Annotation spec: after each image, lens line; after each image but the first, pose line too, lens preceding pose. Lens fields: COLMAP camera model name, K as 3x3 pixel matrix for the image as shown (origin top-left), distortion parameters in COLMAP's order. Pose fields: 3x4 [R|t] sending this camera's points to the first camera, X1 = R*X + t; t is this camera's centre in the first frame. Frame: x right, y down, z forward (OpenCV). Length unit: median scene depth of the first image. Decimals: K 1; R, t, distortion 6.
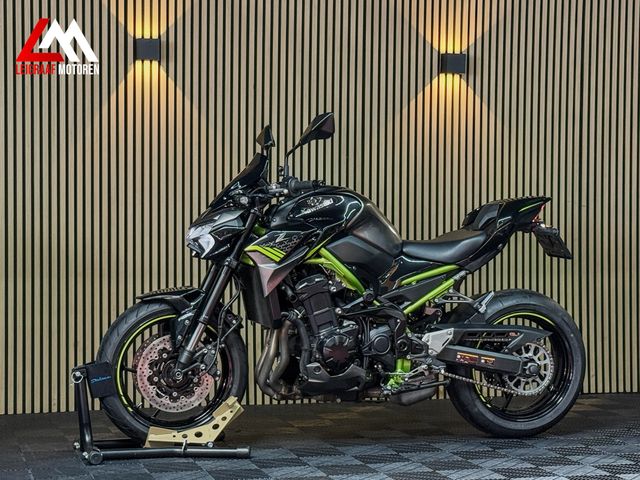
lens RADIAL K [[1377.4, 0, 315.9], [0, 1377.4, 239.1], [0, 0, 1]] dist [0.158937, 0.000000]
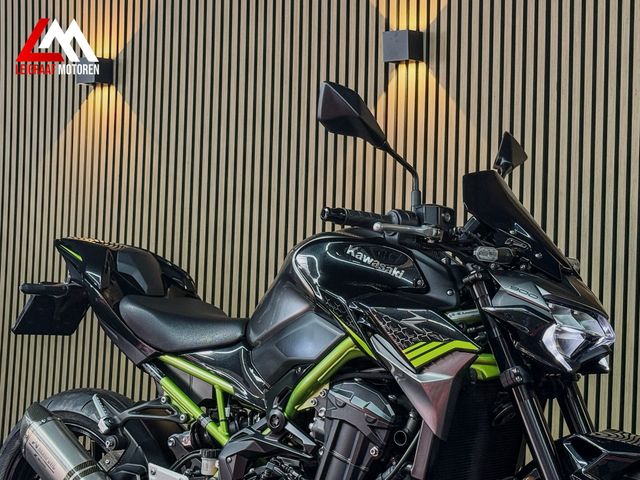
lens RADIAL K [[1377.4, 0, 324.6], [0, 1377.4, 241.8], [0, 0, 1]] dist [0.158937, 0.000000]
pose [[0.639493, -0.006007, -0.768773, 0.468491], [-0.039656, 0.998380, -0.040789, -0.009442], [0.767773, 0.056571, 0.638219, 0.629254]]
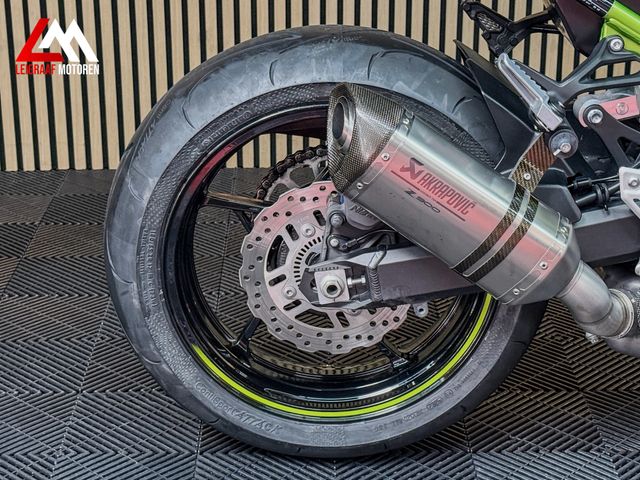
lens RADIAL K [[1377.4, 0, 323.6], [0, 1377.4, 238.2], [0, 0, 1]] dist [0.158937, 0.000000]
pose [[0.967522, 0.087886, -0.237019, -0.010588], [-0.004677, 0.943680, 0.330825, -0.025002], [0.252745, -0.318972, 0.913442, 0.642369]]
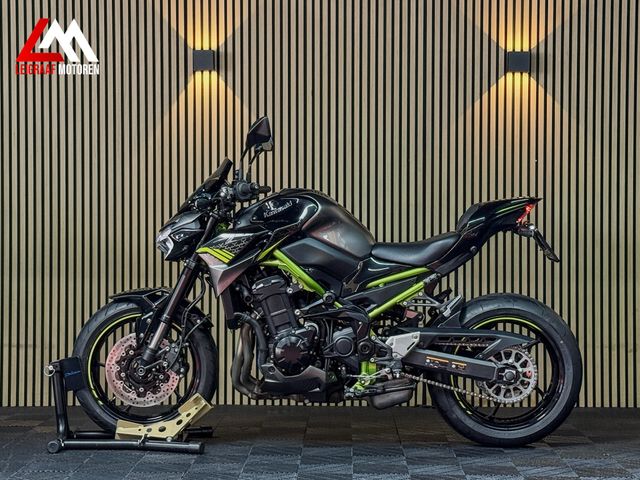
lens RADIAL K [[1377.4, 0, 314.1], [0, 1377.4, 238.8], [0, 0, 1]] dist [0.158937, 0.000000]
pose [[0.956173, -0.001097, -0.292801, 0.313017], [-0.000832, 0.999979, -0.006464, 0.004629], [0.292802, 0.006424, 0.956151, 0.036520]]
